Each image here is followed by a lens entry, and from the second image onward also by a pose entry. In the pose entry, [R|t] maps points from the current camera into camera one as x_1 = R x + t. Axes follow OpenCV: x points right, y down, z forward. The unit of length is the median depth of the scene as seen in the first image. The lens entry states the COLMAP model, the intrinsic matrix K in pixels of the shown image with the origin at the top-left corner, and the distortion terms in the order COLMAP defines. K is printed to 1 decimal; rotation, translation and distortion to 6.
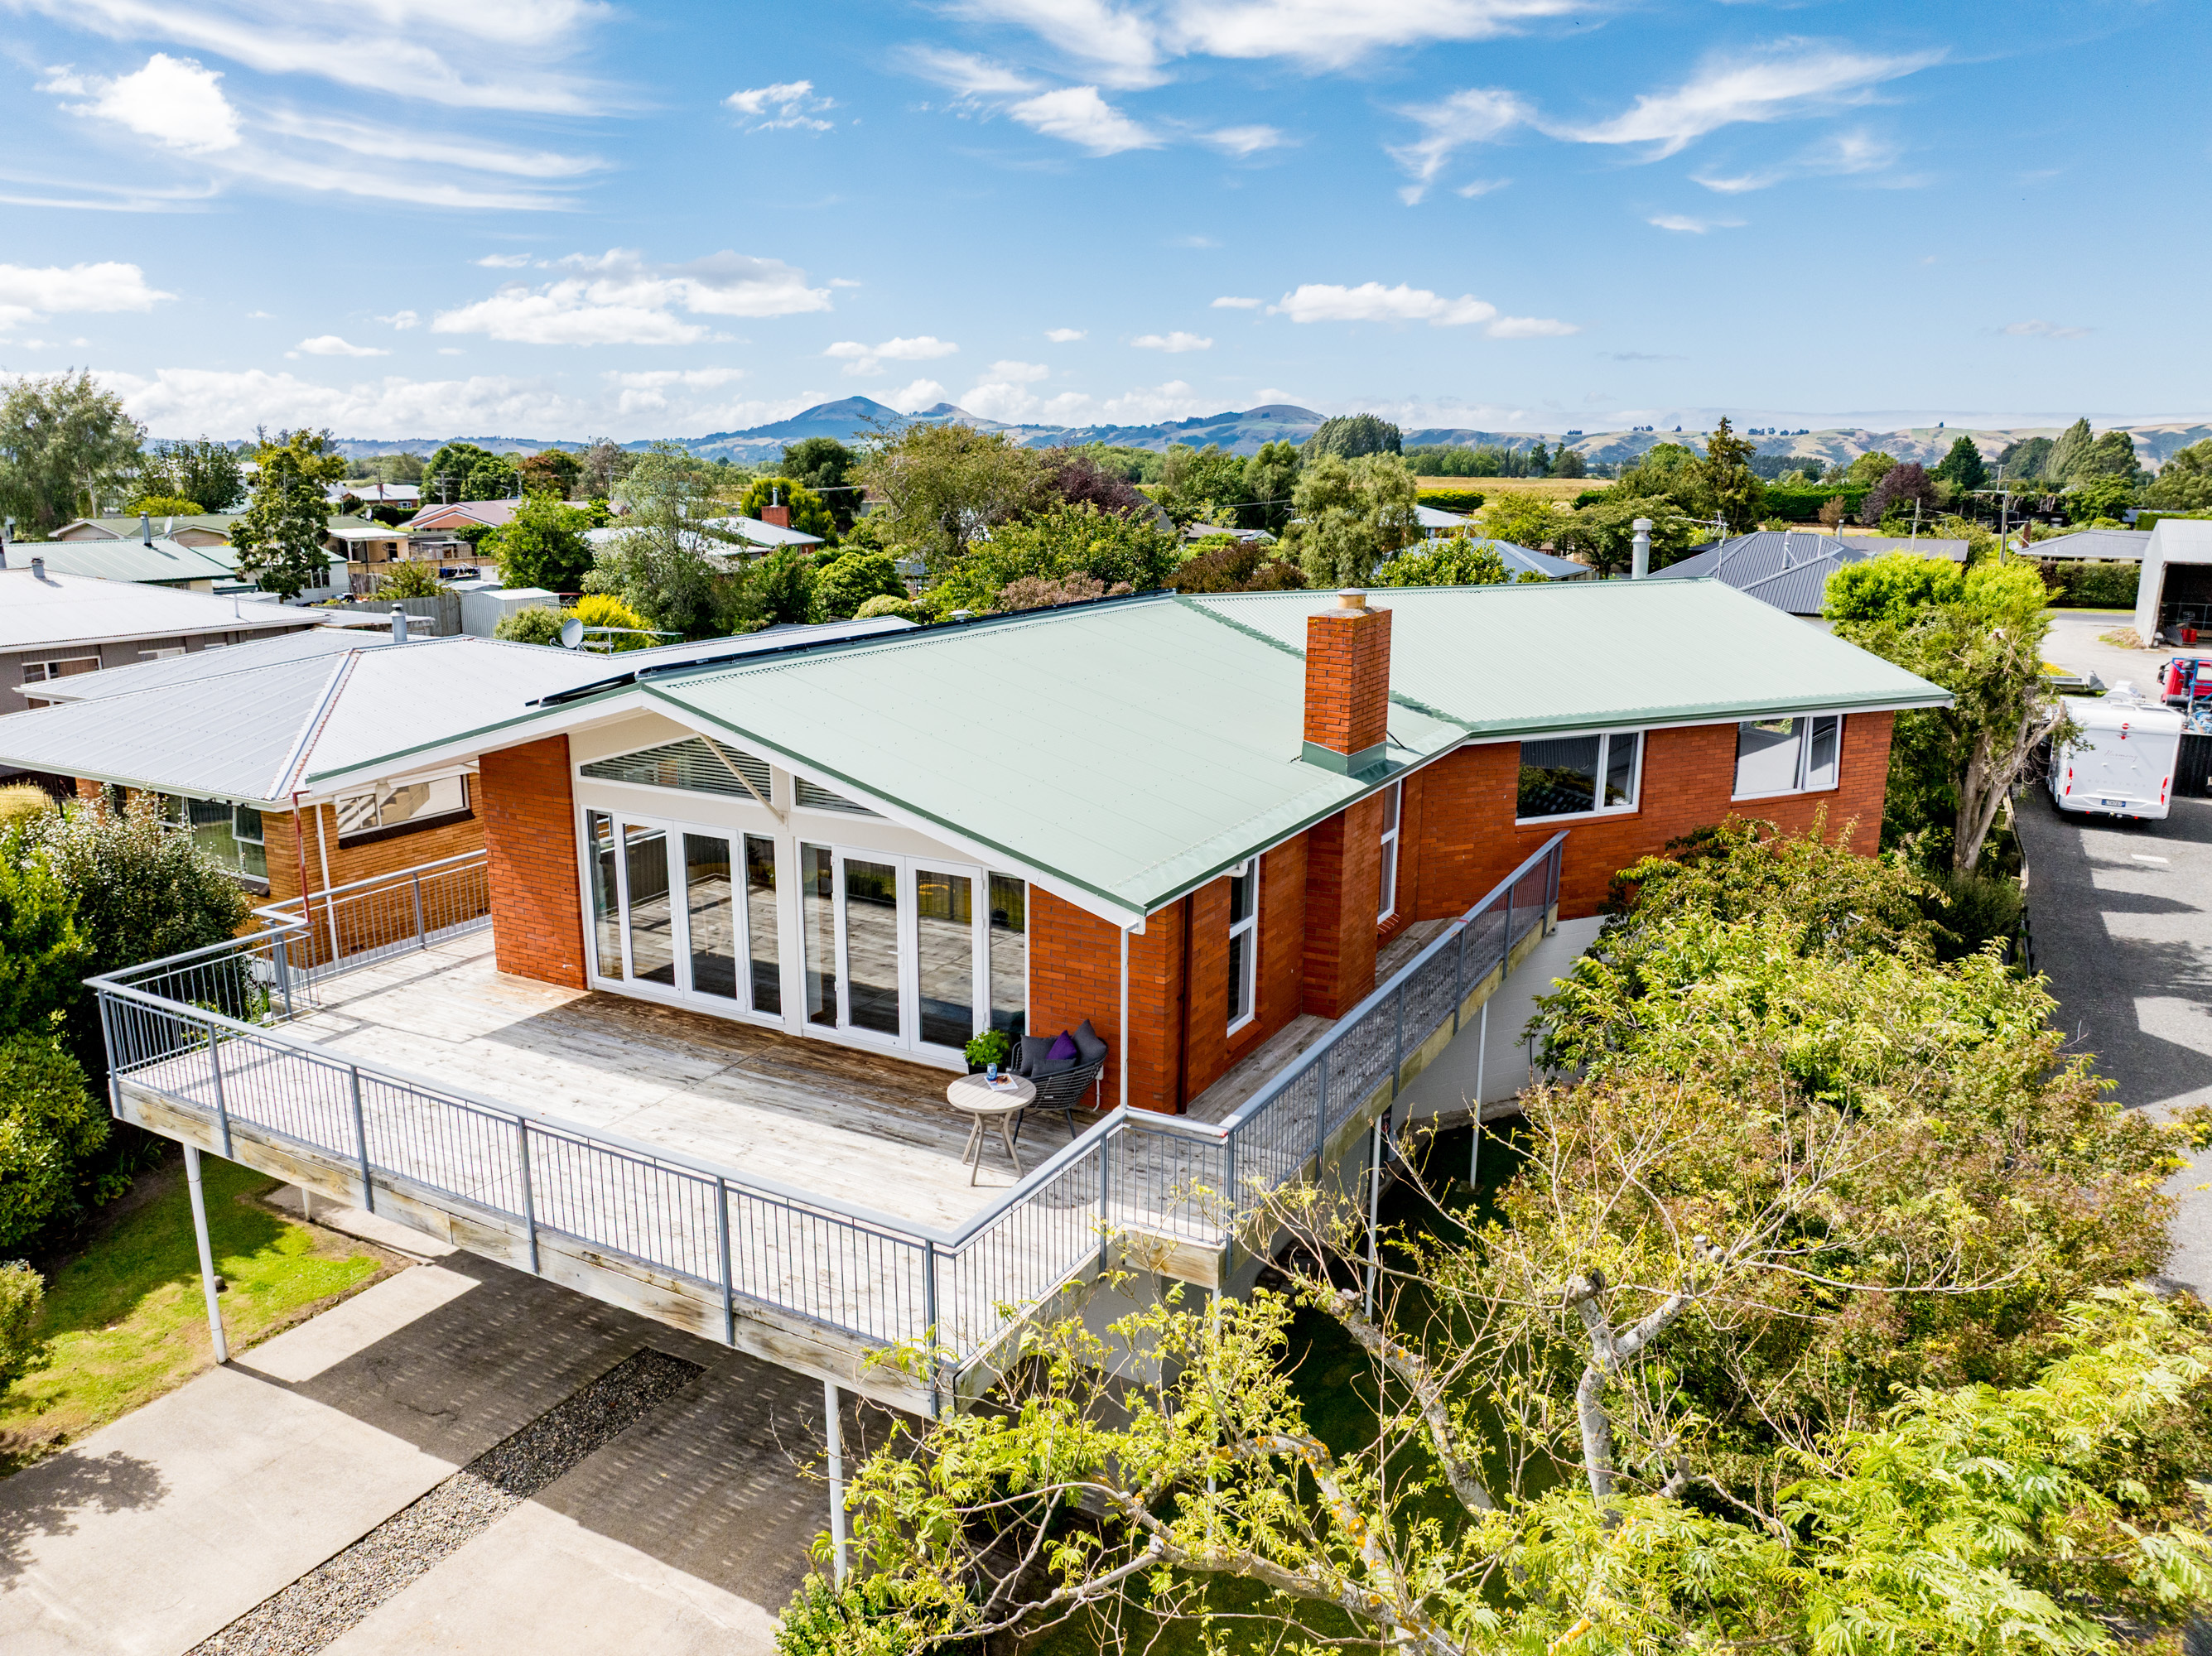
lens RADIAL K [[1569.6, 0, 1106.0], [0, 1569.6, 828.0], [0, 0, 1]] dist [-0.045900, -0.002078]
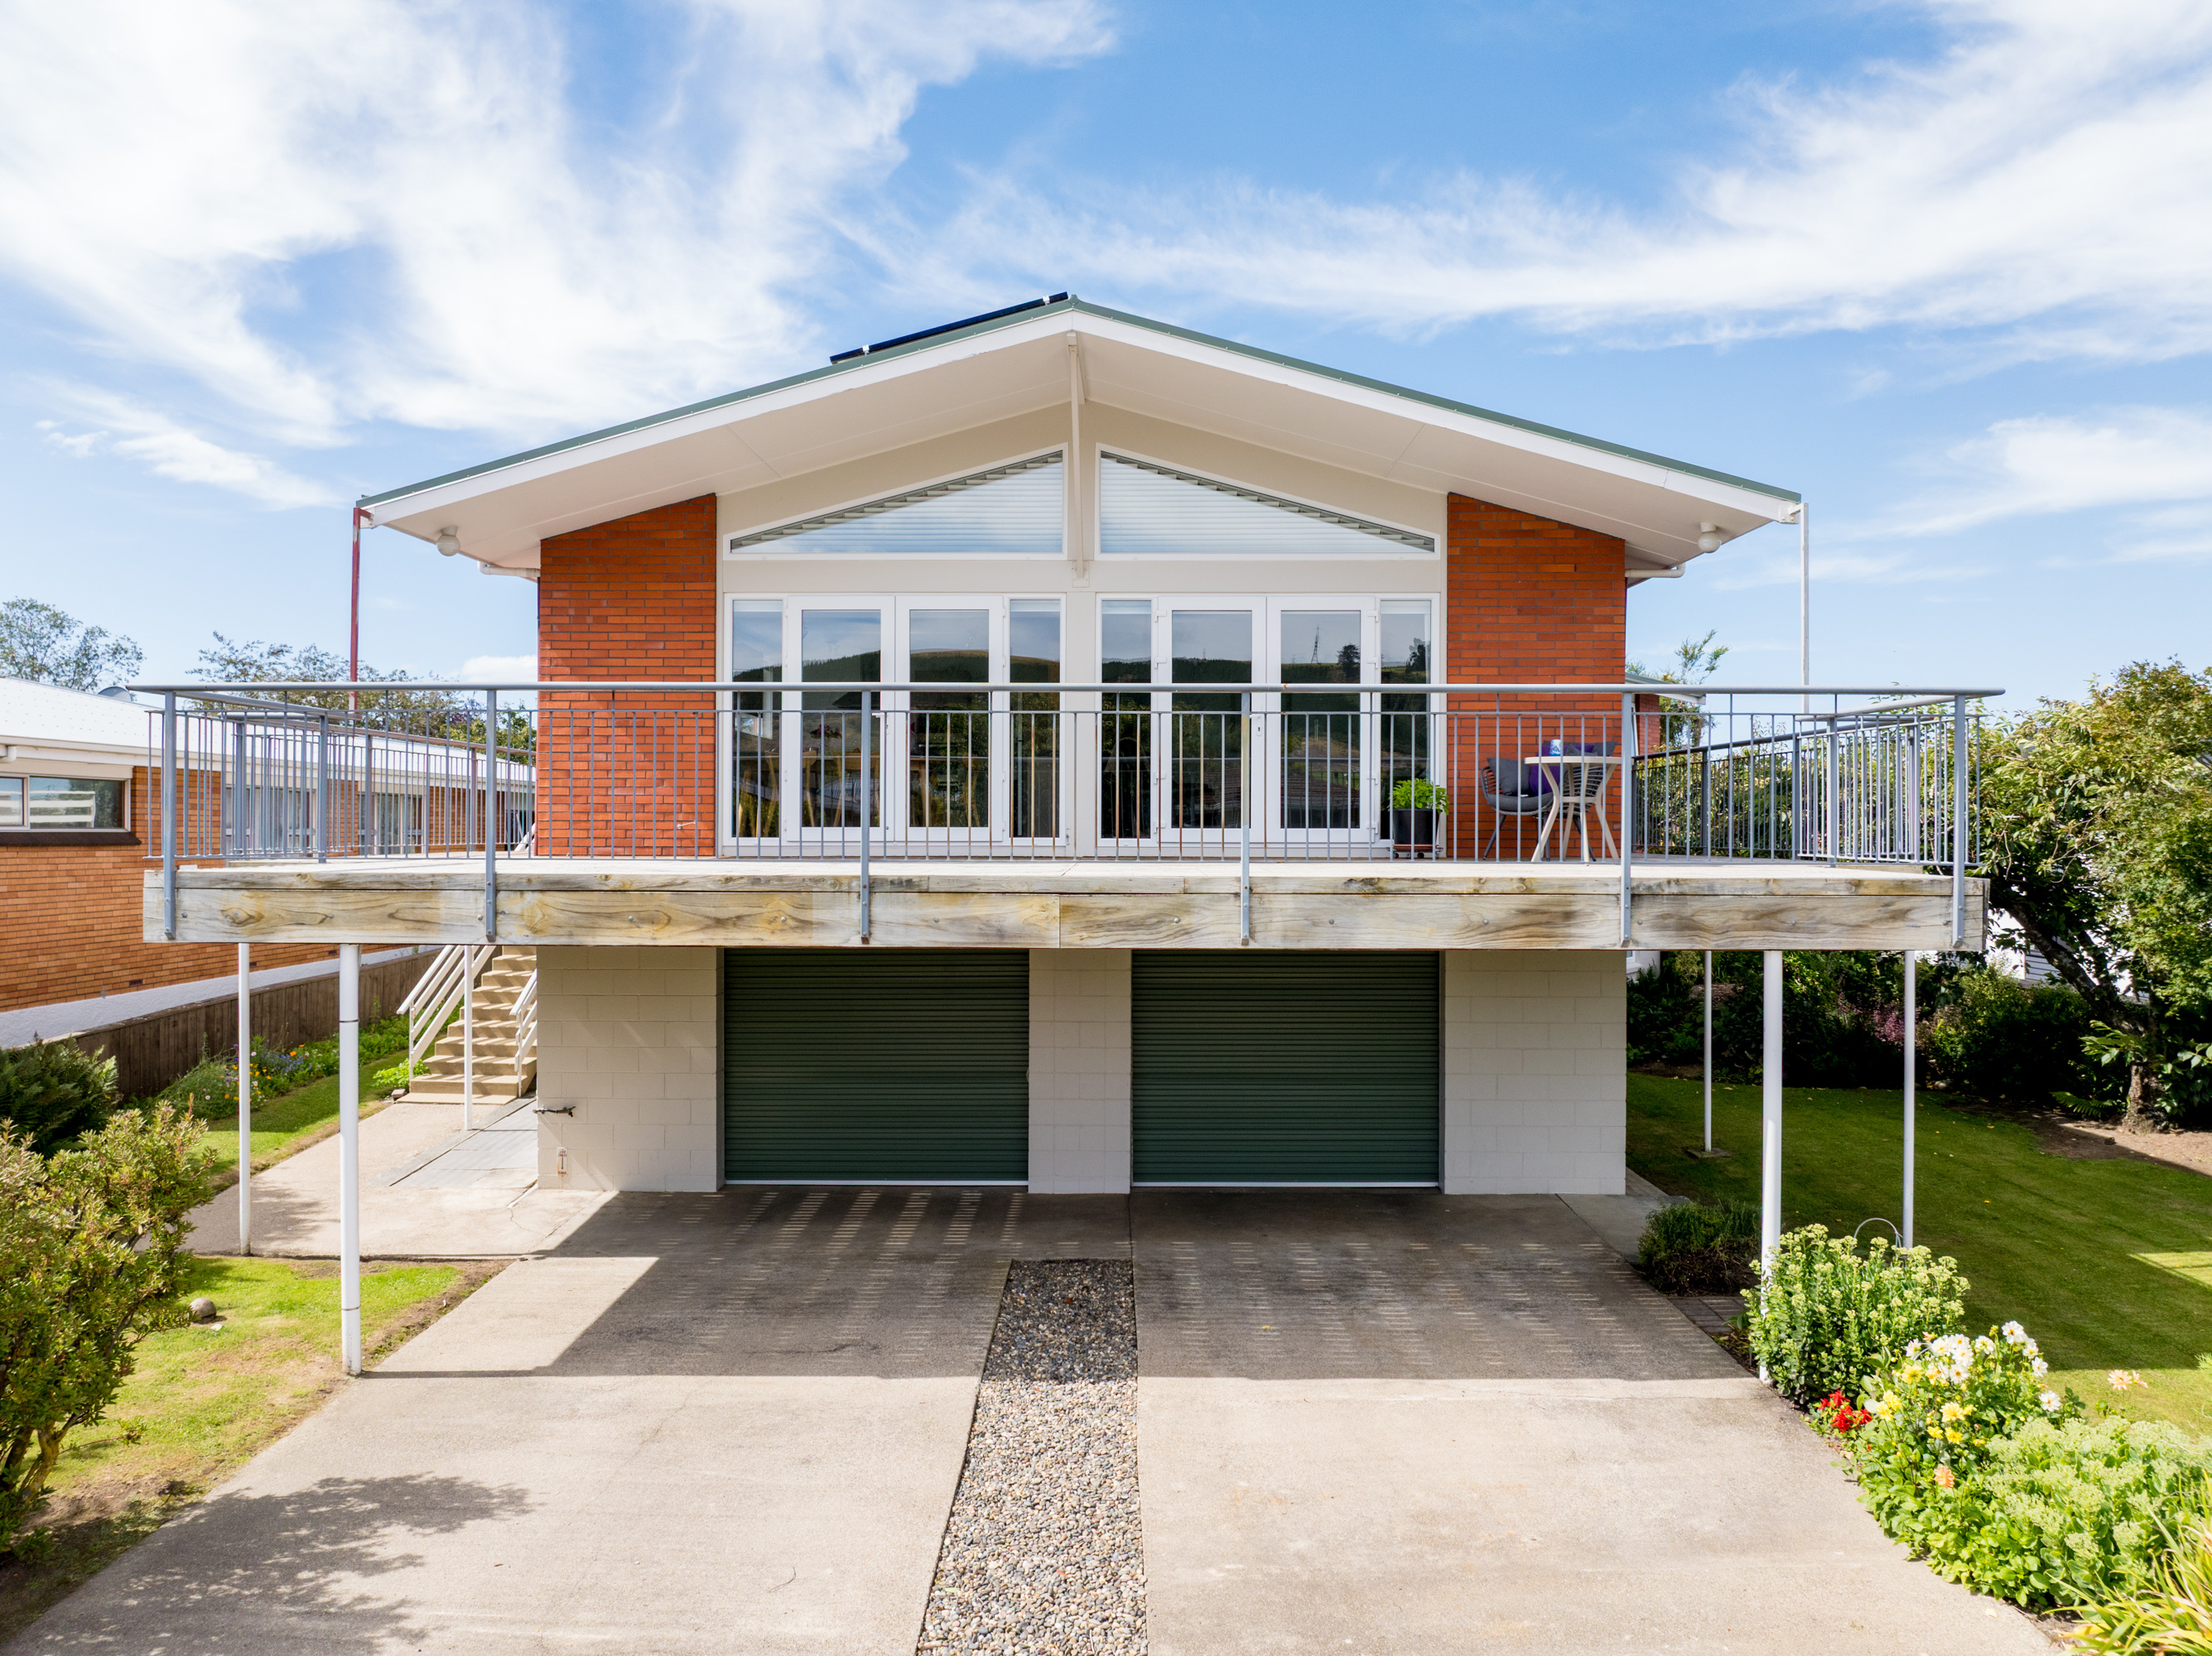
lens RADIAL K [[1600.6, 0, 1106.0], [0, 1600.6, 828.0], [0, 0, 1]] dist [-0.051413, -0.001933]
pose [[0.876837, -0.000469, 0.480787, -0.557567], [0.116209, 0.970556, -0.210989, 0.280276], [-0.466532, 0.240875, 0.851074, 0.312075]]
